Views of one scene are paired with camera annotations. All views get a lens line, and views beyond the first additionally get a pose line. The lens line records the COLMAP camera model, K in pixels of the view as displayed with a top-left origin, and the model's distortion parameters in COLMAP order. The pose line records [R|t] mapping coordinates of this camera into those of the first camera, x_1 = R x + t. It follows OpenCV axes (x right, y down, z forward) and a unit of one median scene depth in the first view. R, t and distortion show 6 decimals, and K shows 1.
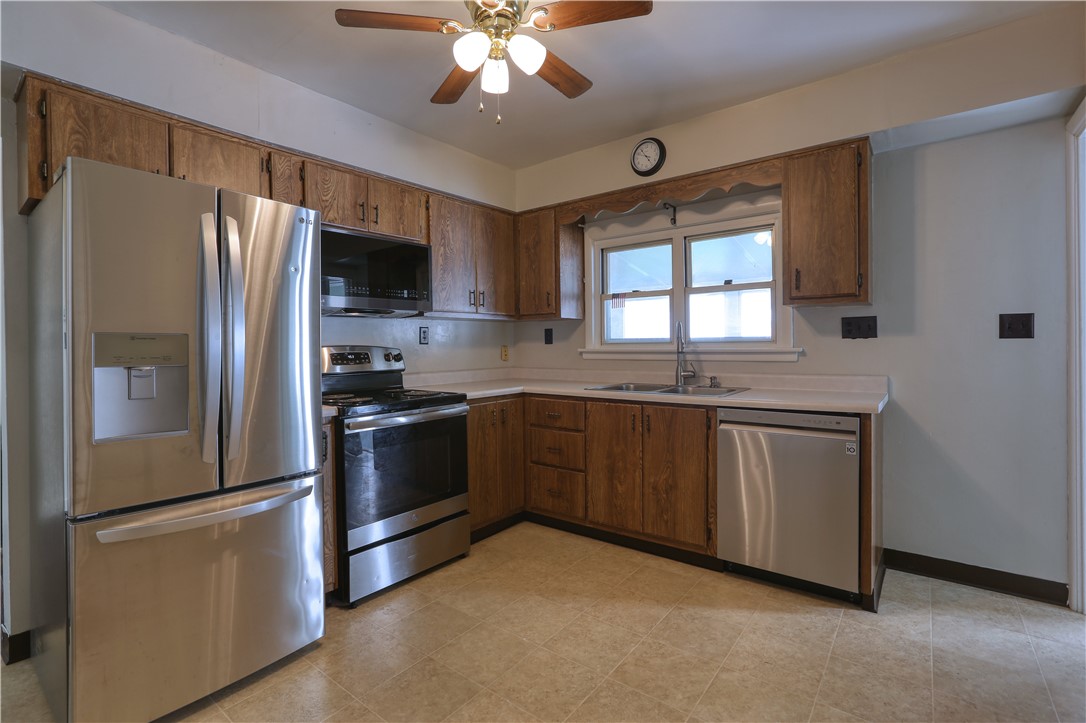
lens RADIAL K [[514.1, 0, 541.6], [0, 514.1, 354.4], [0, 0, 1]] dist [-0.000751, 0.014702]
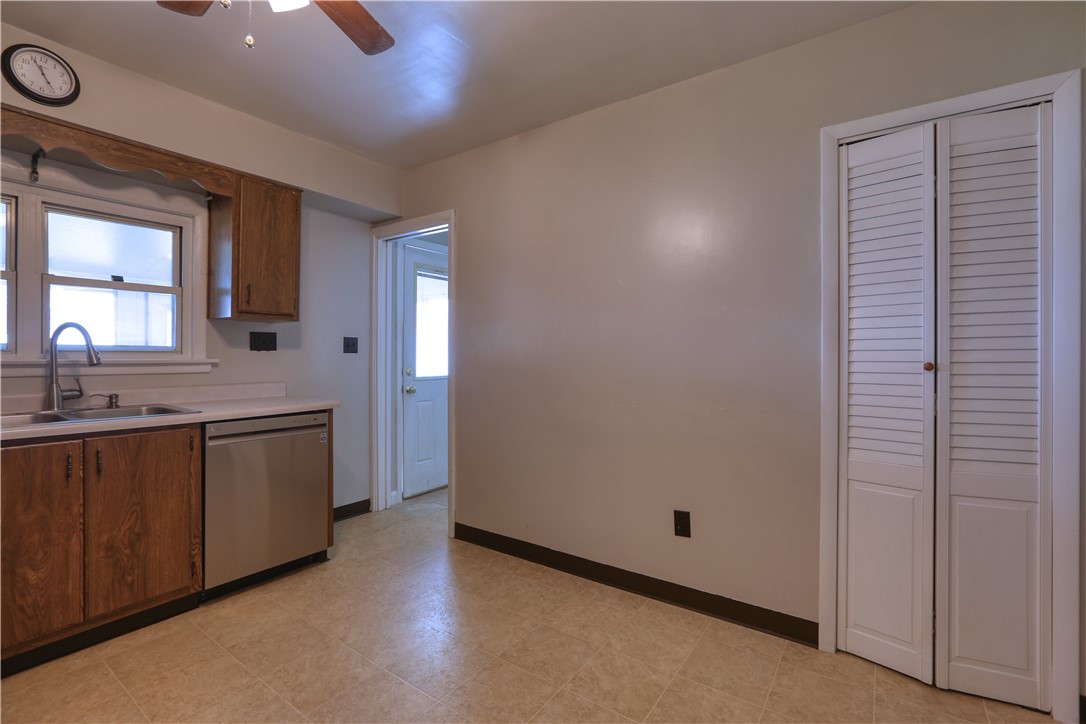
lens RADIAL K [[496.1, 0, 543.0], [0, 496.1, 362.0], [0, 0, 1]] dist [-0.001282, 0.011561]
pose [[-0.030298, -0.002073, 0.999539, -0.518956], [0.013113, 0.999911, 0.002471, -0.000410], [-0.999455, 0.013182, -0.030268, 0.398705]]
